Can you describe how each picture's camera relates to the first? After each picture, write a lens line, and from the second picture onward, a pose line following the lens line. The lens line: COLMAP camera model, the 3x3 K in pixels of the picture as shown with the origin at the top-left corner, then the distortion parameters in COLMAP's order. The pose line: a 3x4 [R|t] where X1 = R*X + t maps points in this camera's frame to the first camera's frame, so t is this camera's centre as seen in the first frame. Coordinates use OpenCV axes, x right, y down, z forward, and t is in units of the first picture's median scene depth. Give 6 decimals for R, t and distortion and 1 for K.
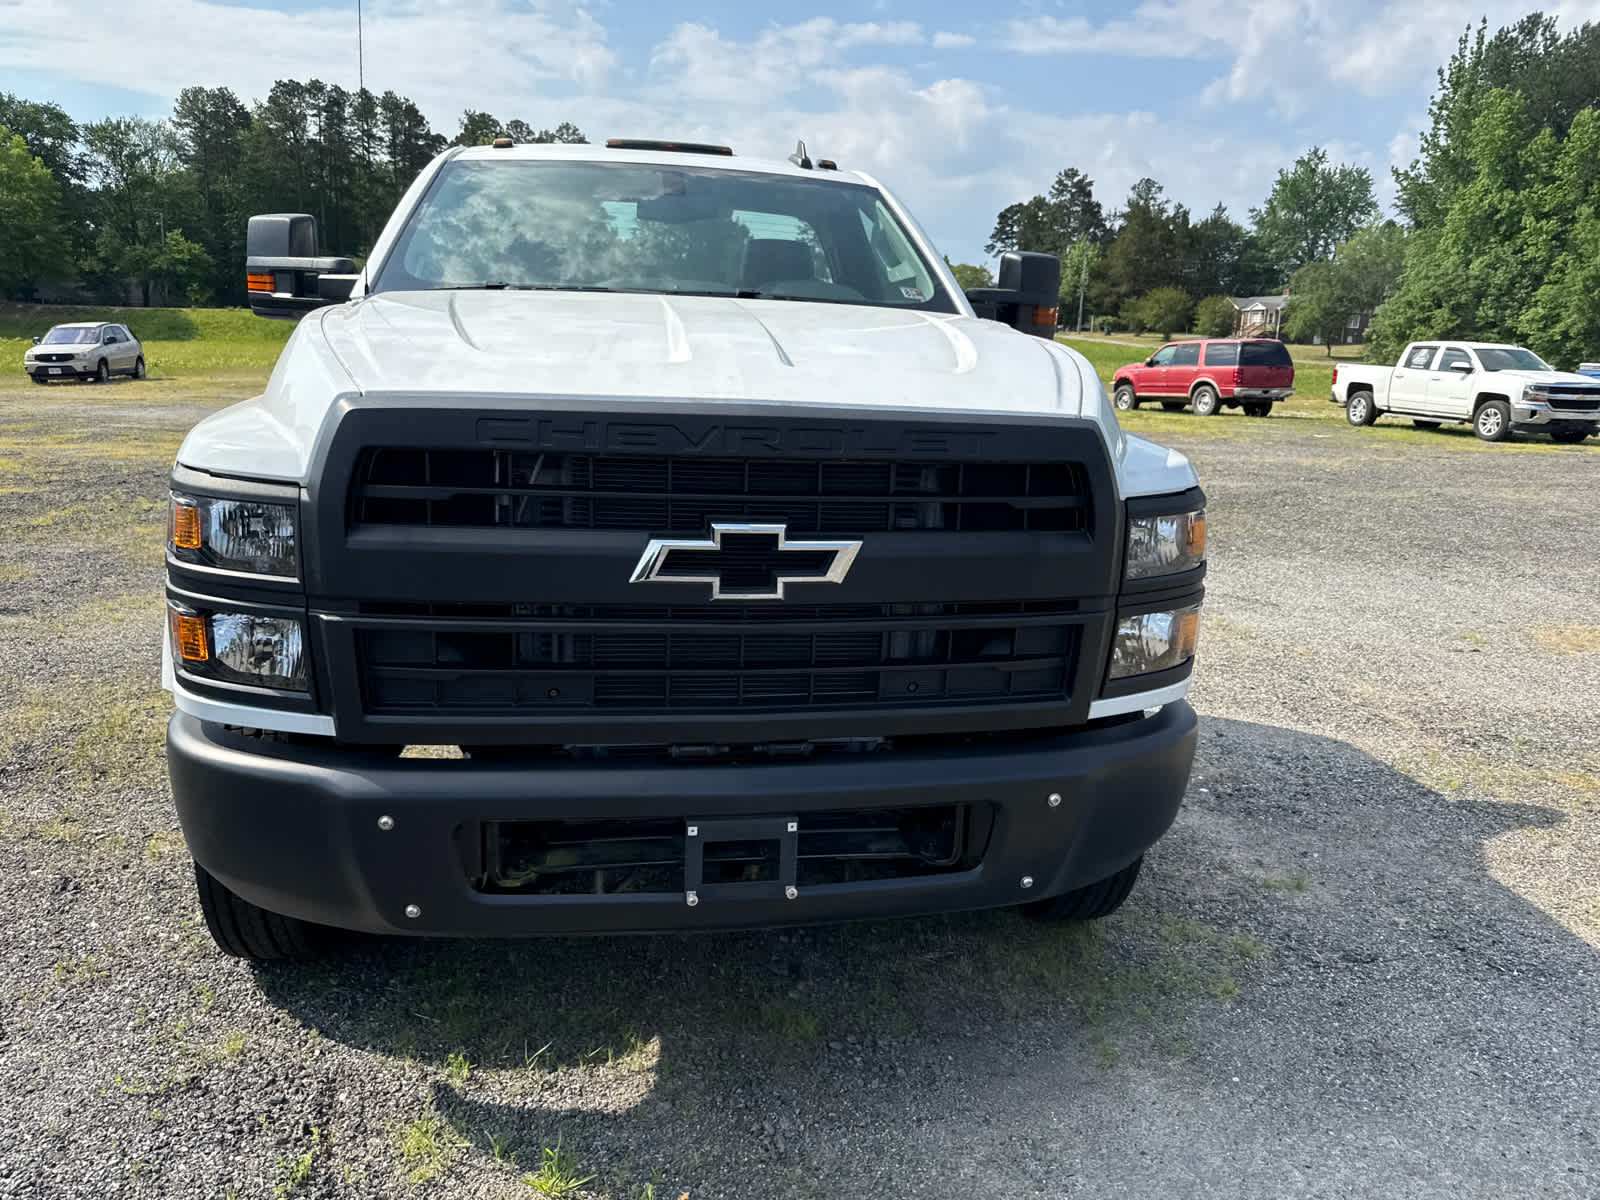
lens RADIAL K [[1177.5, 0, 797.5], [0, 1177.5, 578.4], [0, 0, 1]] dist [0.004443, -0.002197]
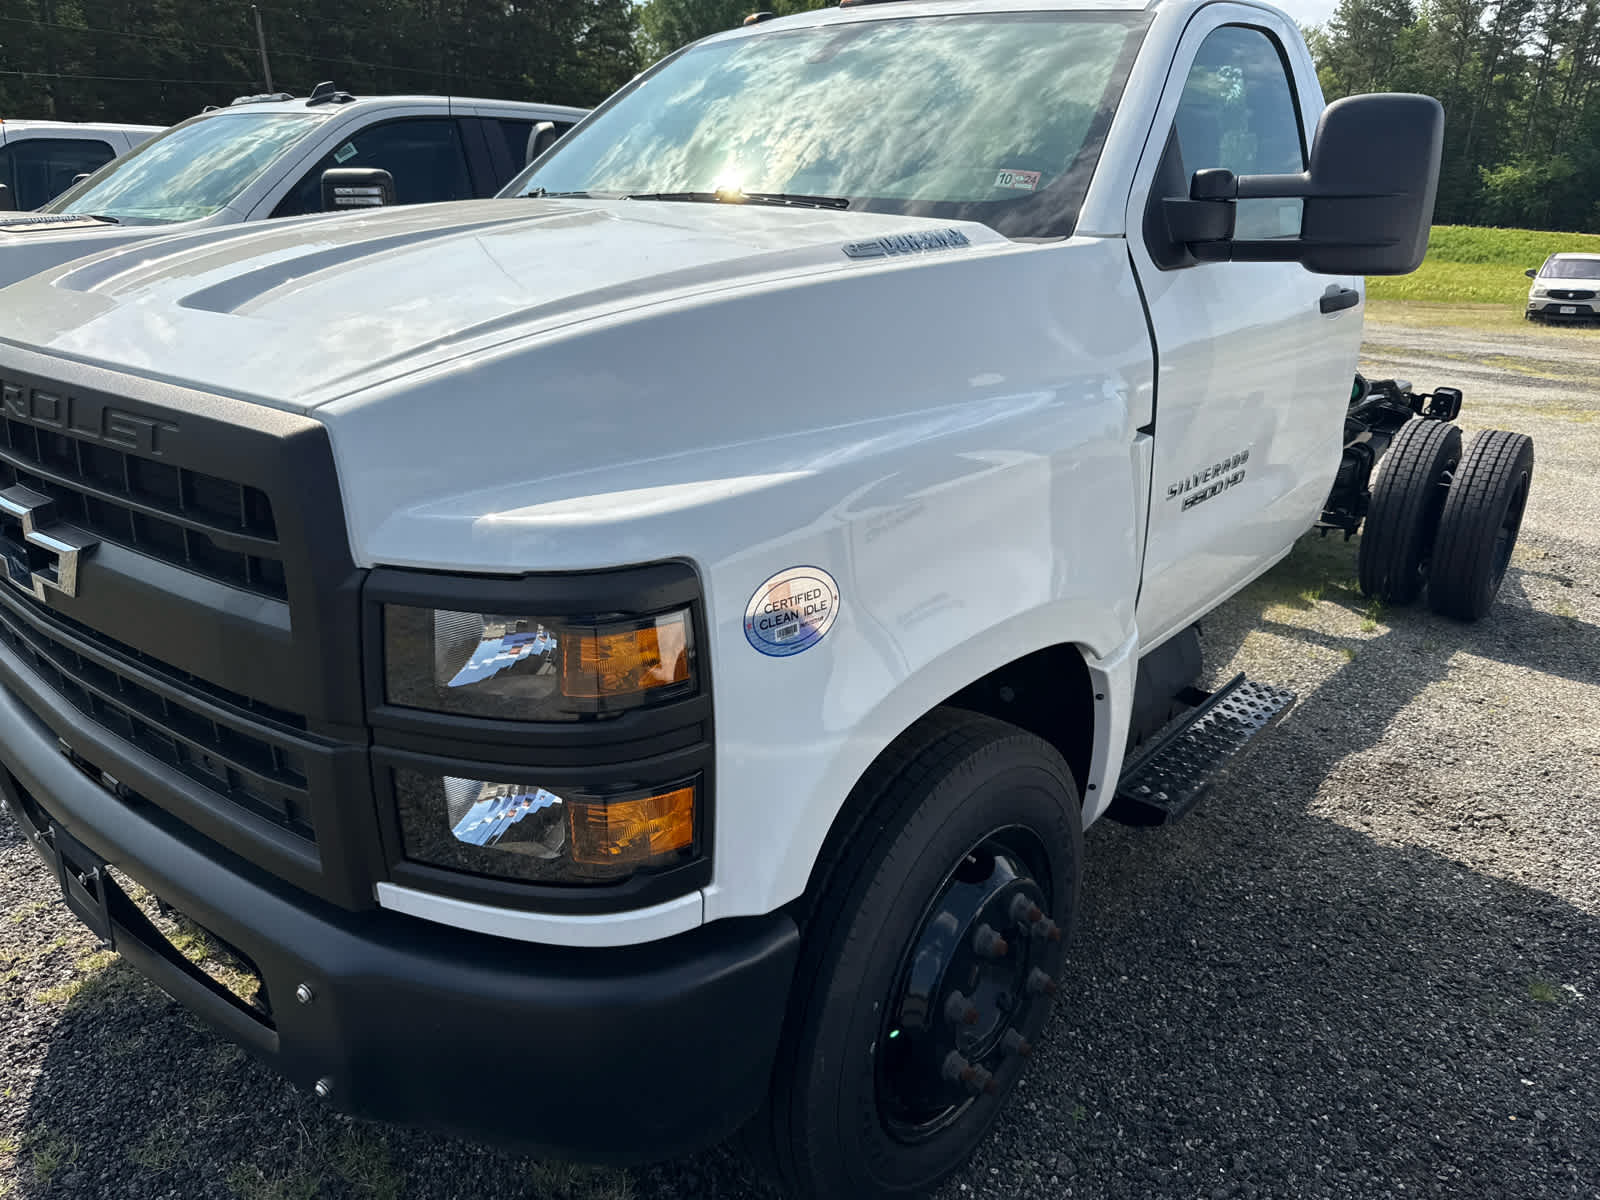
lens RADIAL K [[1111.9, 0, 801.0], [0, 1111.9, 606.2], [0, 0, 1]] dist [-0.012202, 0.002039]
pose [[0.626946, 0.235873, -0.742498, 0.753729], [-0.152073, 0.971784, 0.180305, -0.166375], [0.764076, -0.000128, 0.645126, 0.786116]]
